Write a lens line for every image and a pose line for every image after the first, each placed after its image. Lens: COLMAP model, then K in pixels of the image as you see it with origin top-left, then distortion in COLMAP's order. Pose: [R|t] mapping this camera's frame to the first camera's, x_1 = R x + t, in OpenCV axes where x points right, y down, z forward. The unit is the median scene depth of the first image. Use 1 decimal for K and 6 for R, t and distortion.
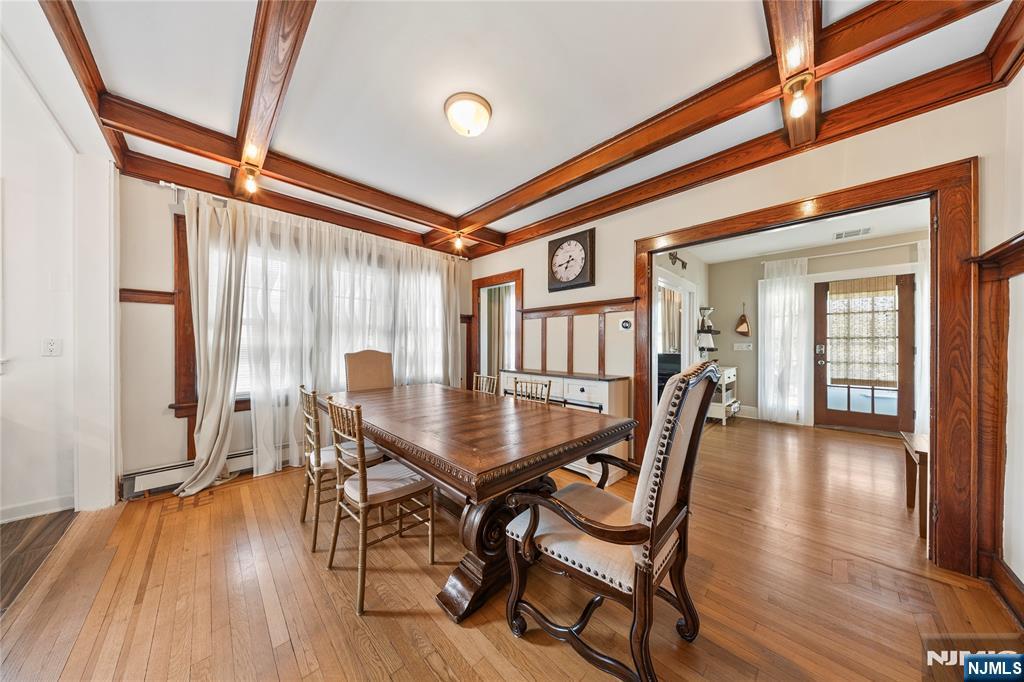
lens RADIAL K [[304.1, 0, 512.7], [0, 304.1, 349.0], [0, 0, 1]] dist [-0.001147, -0.000025]
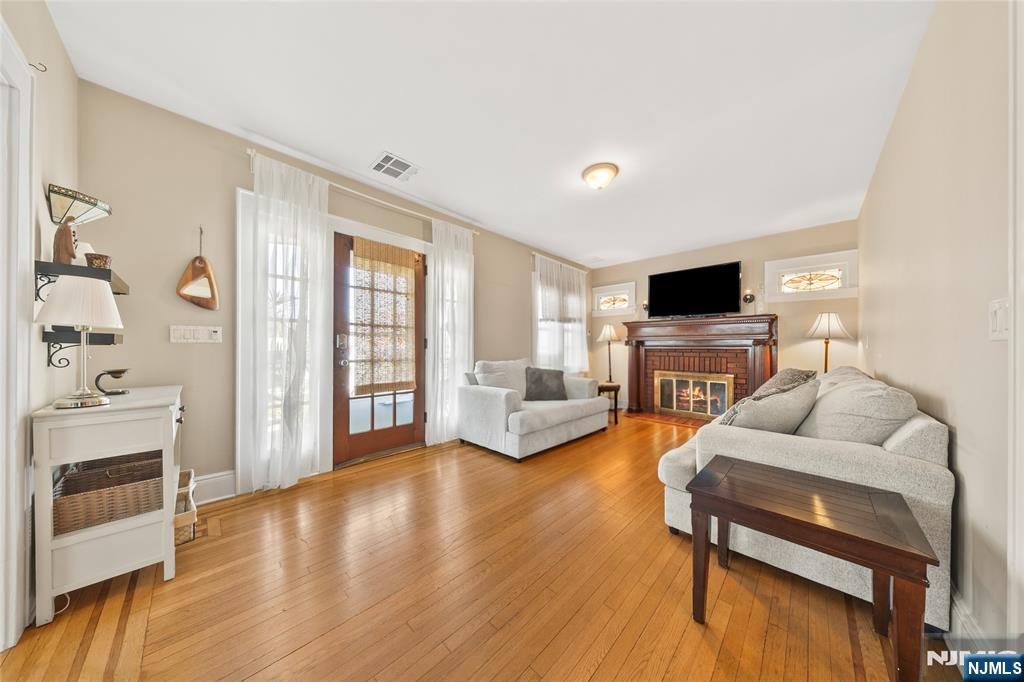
lens RADIAL K [[304.1, 0, 510.7], [0, 304.1, 348.4], [0, 0, 1]] dist [-0.001147, -0.000025]
pose [[-0.026266, -0.007521, 0.999627, 0.393687], [0.001832, 0.999970, 0.007572, 0.011296], [-0.999653, 0.002031, -0.026252, 0.689528]]
